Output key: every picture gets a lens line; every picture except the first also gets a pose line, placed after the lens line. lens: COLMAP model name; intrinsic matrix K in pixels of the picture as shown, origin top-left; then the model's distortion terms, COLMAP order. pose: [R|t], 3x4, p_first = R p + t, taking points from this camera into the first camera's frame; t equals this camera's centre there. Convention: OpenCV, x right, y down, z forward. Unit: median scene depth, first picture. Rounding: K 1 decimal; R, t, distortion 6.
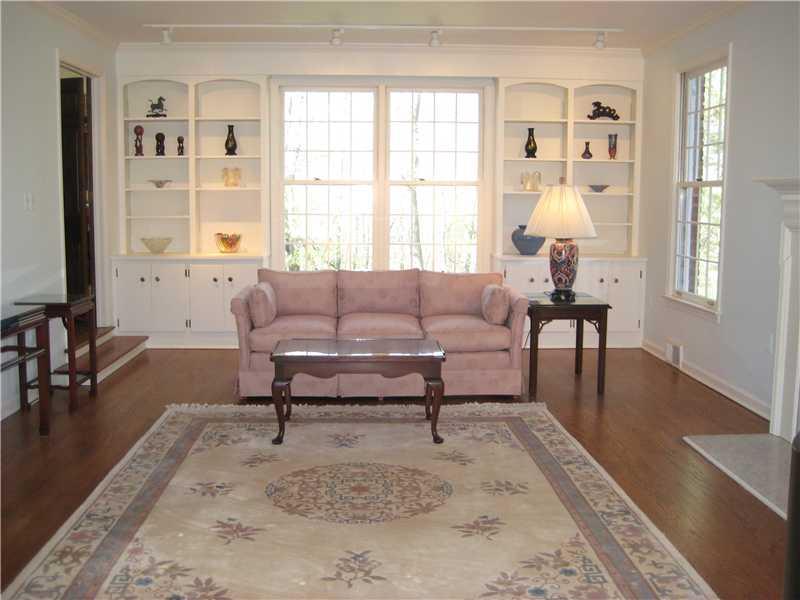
lens RADIAL K [[833.8, 0, 400.0], [0, 833.8, 300.0], [0, 0, 1]] dist [-0.175553, 0.215612]
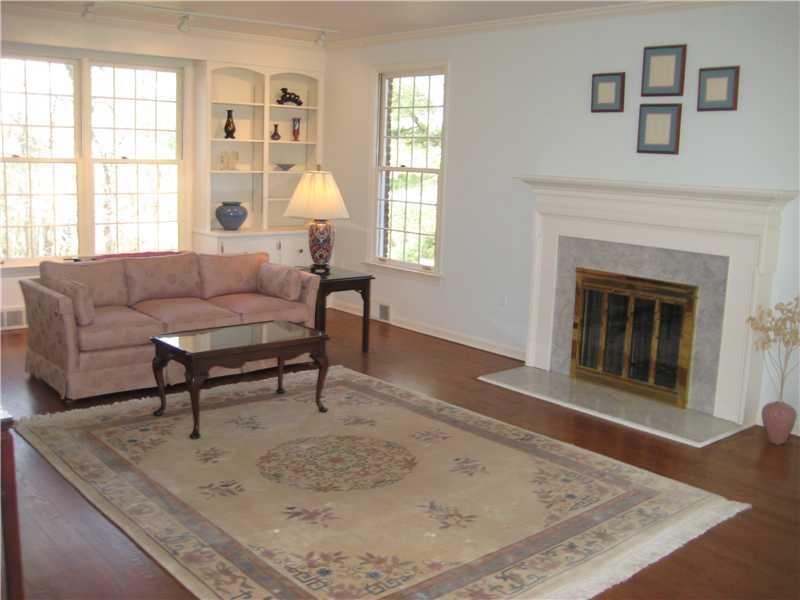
lens RADIAL K [[833.8, 0, 400.0], [0, 833.8, 300.0], [0, 0, 1]] dist [-0.175553, 0.215612]
pose [[0.786973, -0.084765, 0.611137, -0.391202], [0.046940, 0.995872, 0.077683, -0.044497], [-0.615200, -0.032448, 0.787703, 0.034585]]
